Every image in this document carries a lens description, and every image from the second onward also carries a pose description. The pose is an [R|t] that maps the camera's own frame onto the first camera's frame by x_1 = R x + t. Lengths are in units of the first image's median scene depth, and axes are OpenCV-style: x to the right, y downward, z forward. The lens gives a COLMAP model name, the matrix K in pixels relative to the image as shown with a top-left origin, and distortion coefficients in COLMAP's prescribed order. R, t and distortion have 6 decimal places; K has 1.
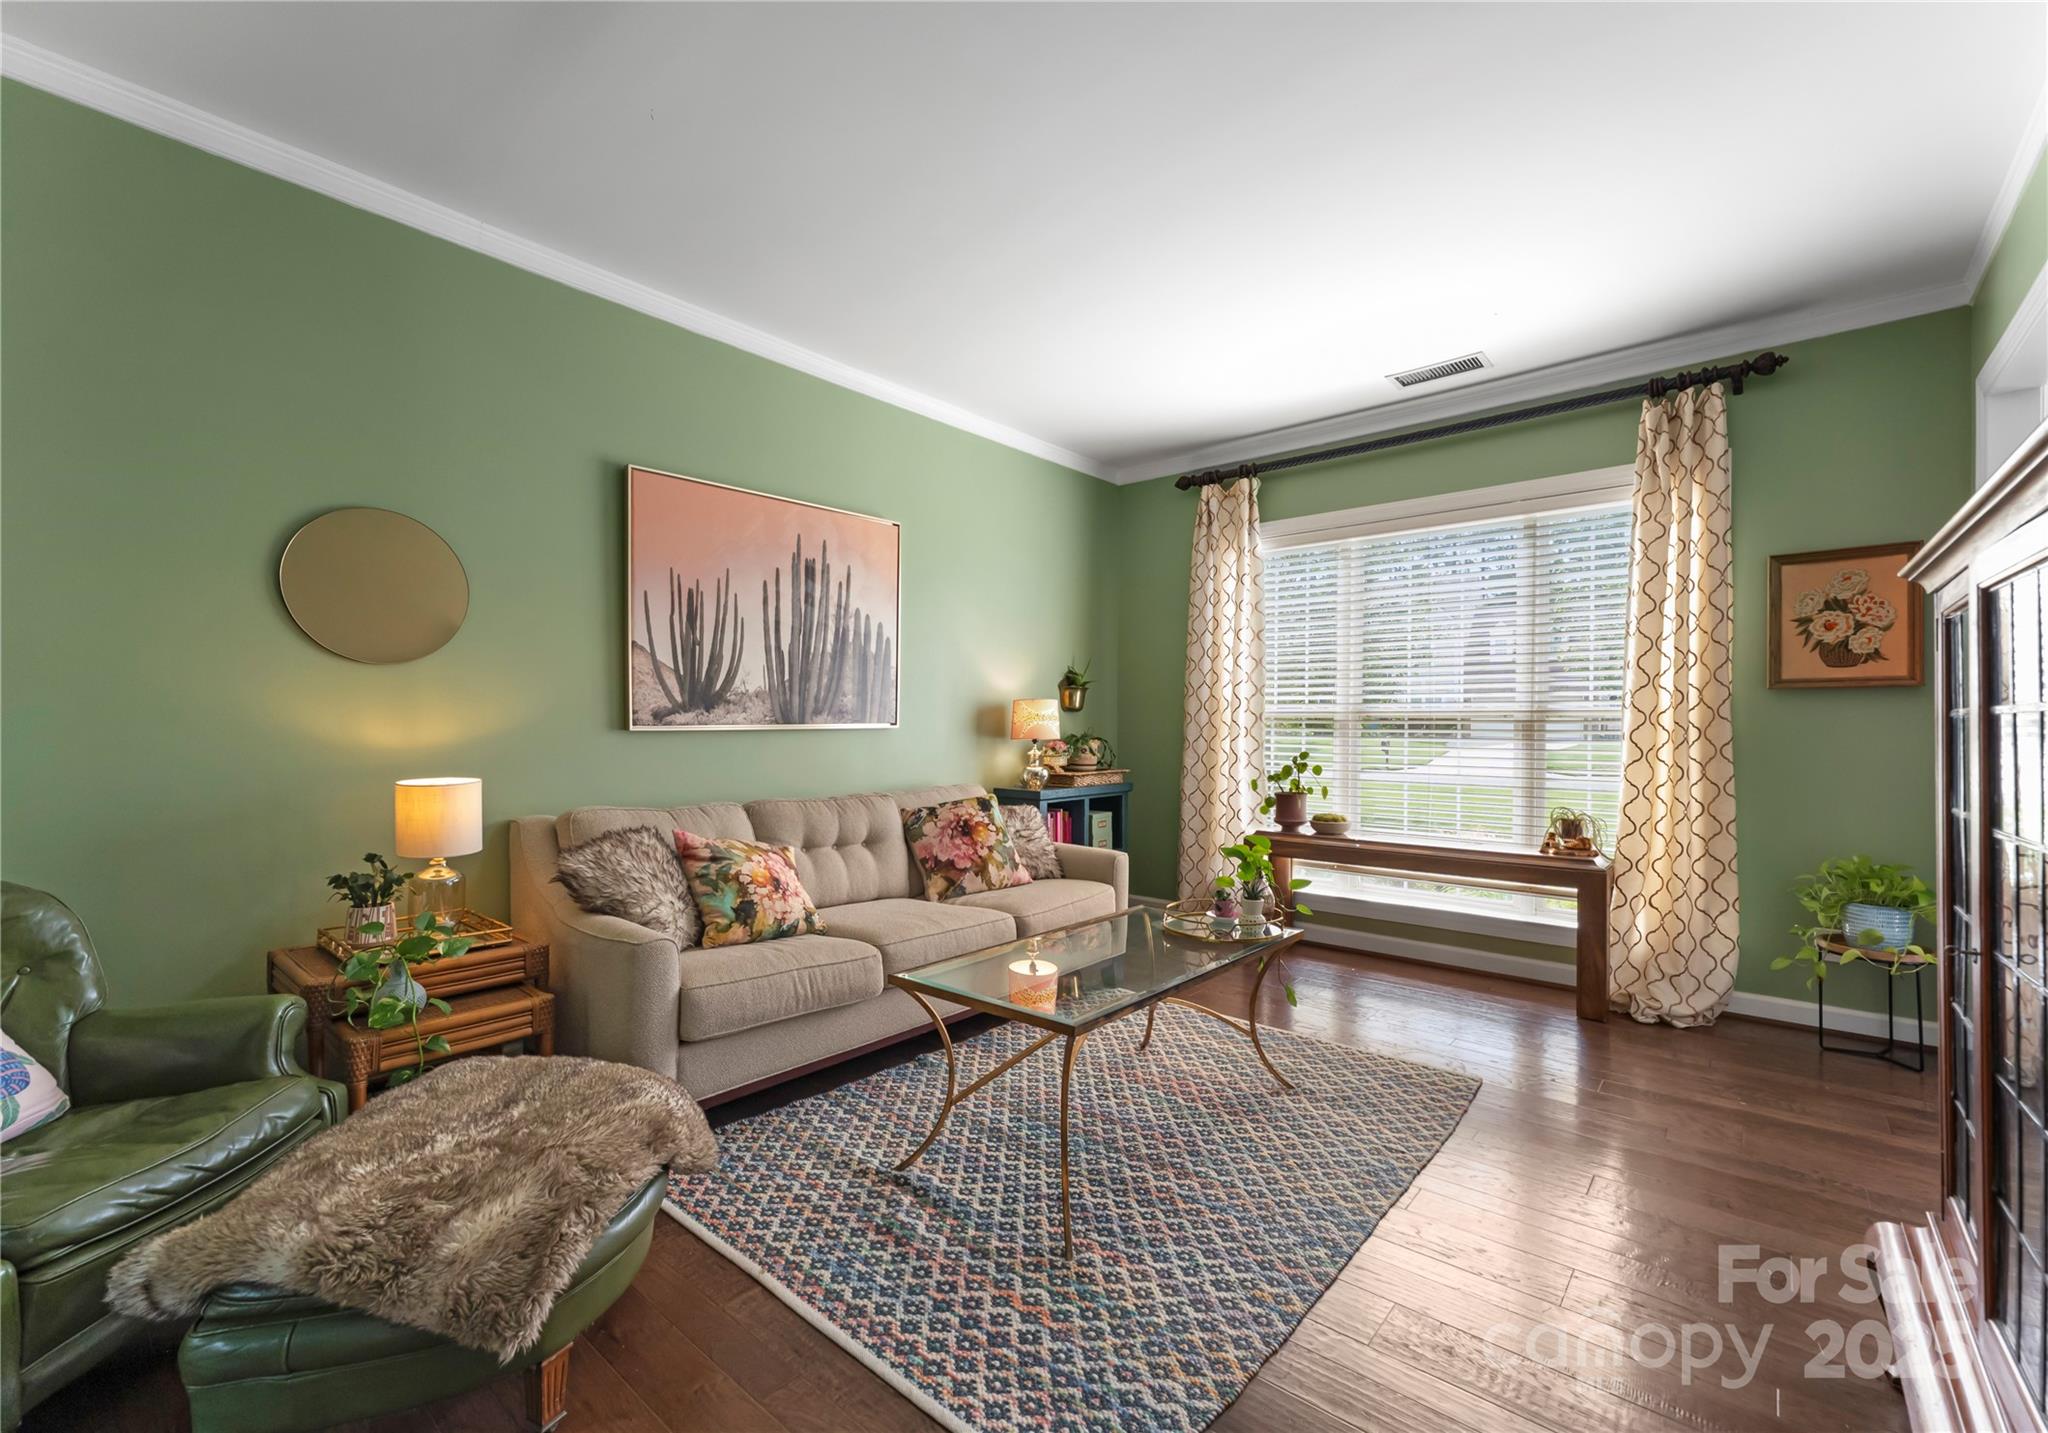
lens RADIAL K [[854.3, 0, 1027.3], [0, 854.3, 718.5], [0, 0, 1]] dist [0.001098, -0.000148]
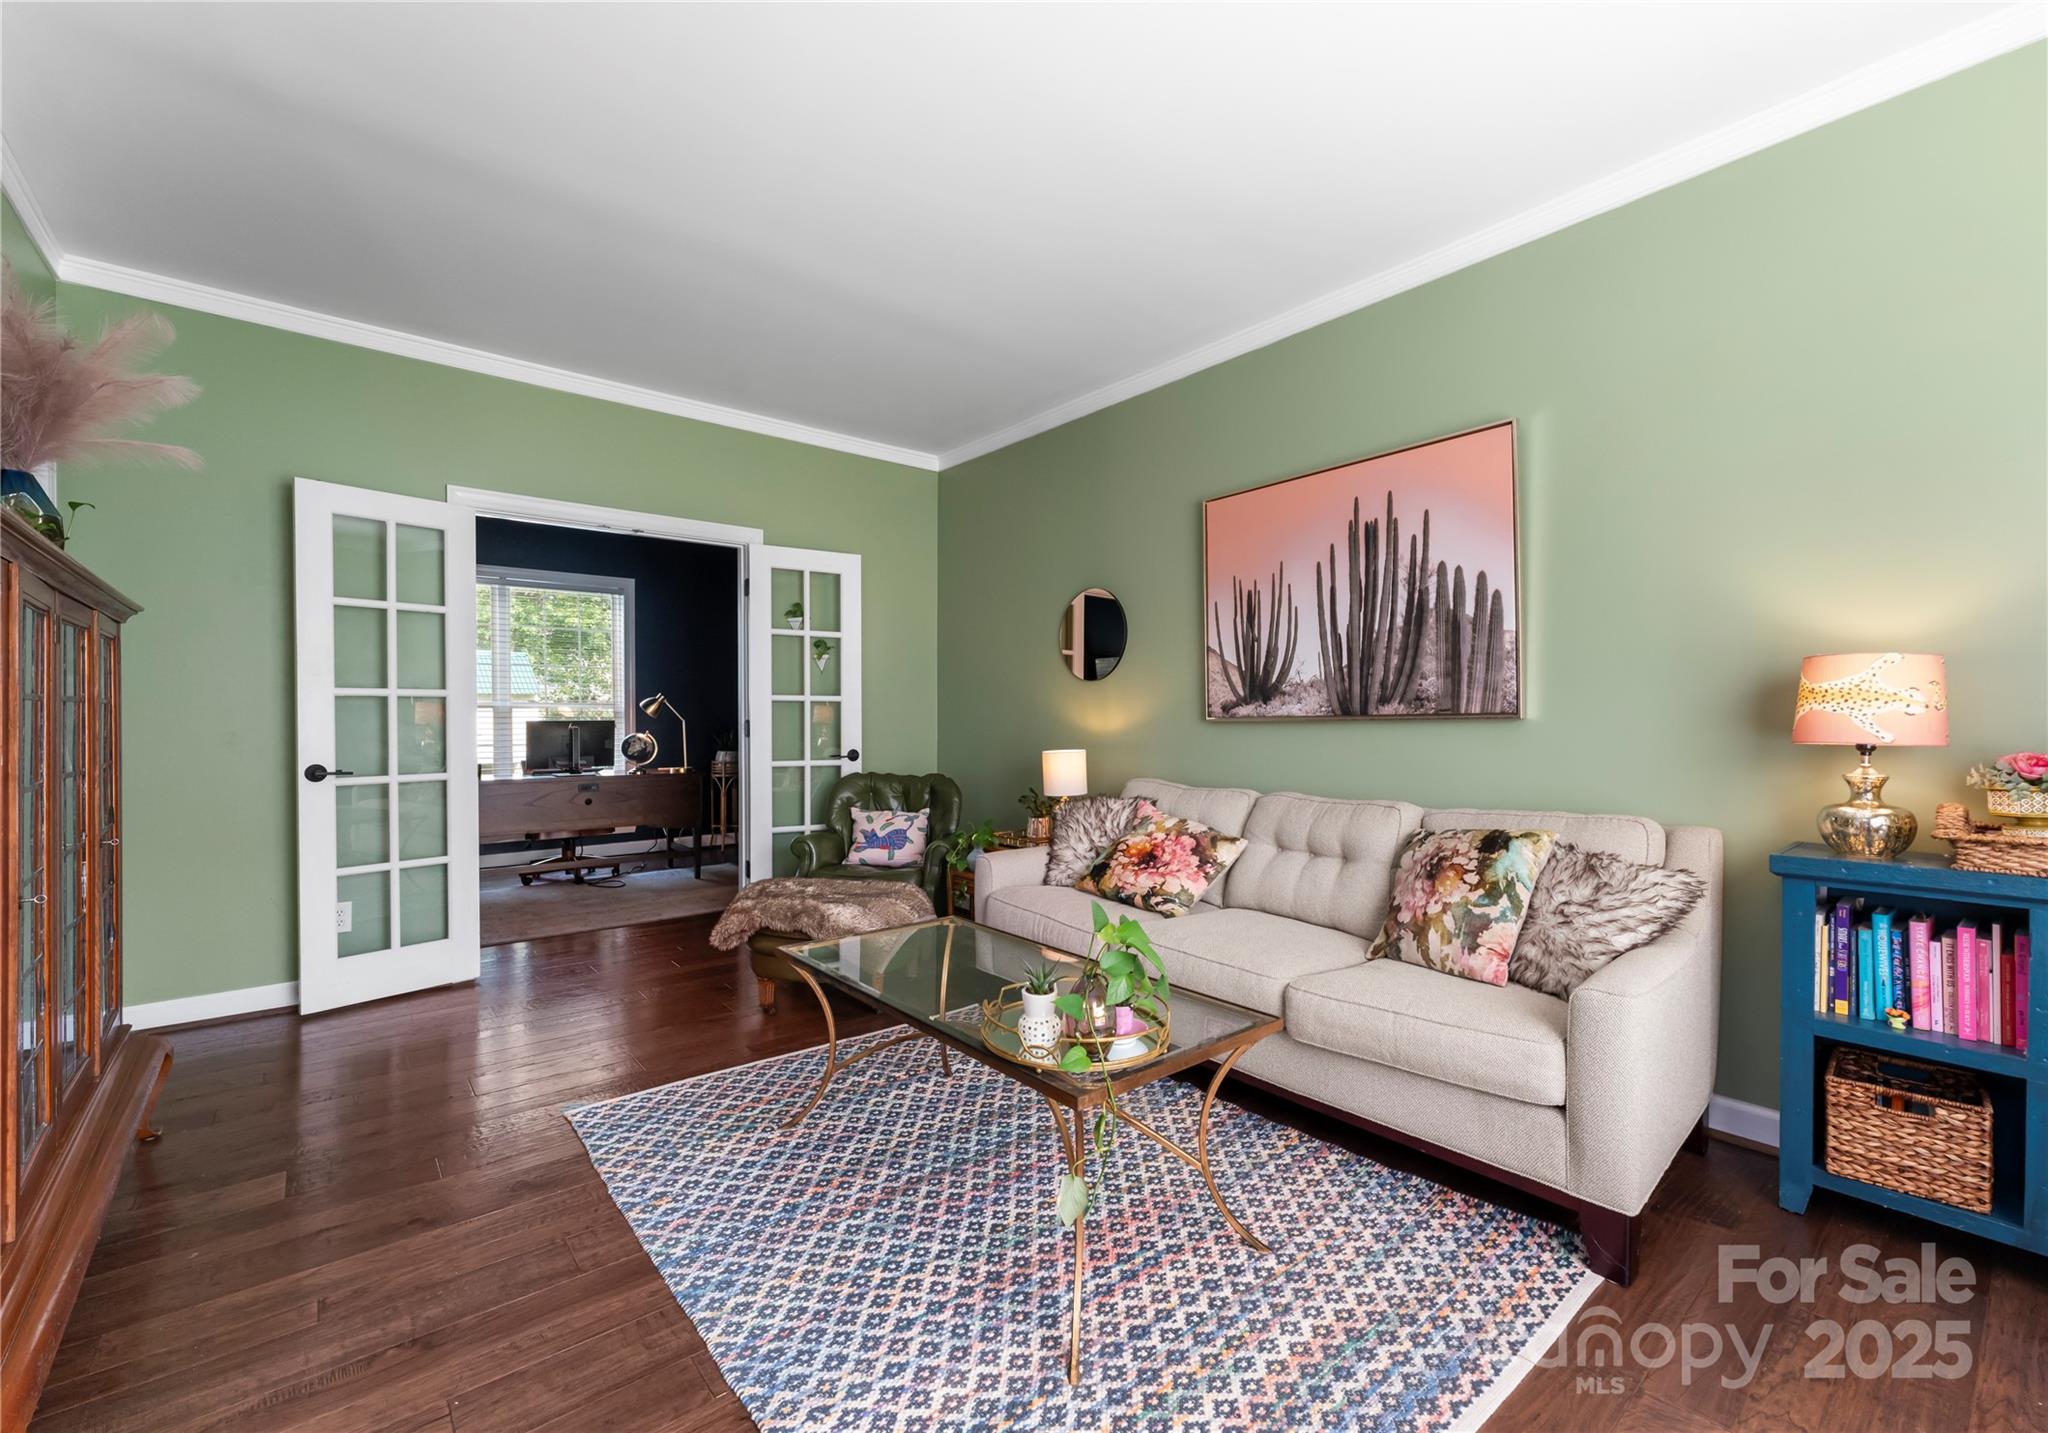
lens RADIAL K [[854.3, 0, 1027.6], [0, 854.3, 717.5], [0, 0, 1]] dist [0.001098, -0.000148]
pose [[-0.153477, -0.007836, -0.988121, 0.705639], [0.003978, 0.999956, -0.008547, 0.016846], [0.988144, -0.005242, -0.153439, 0.874537]]
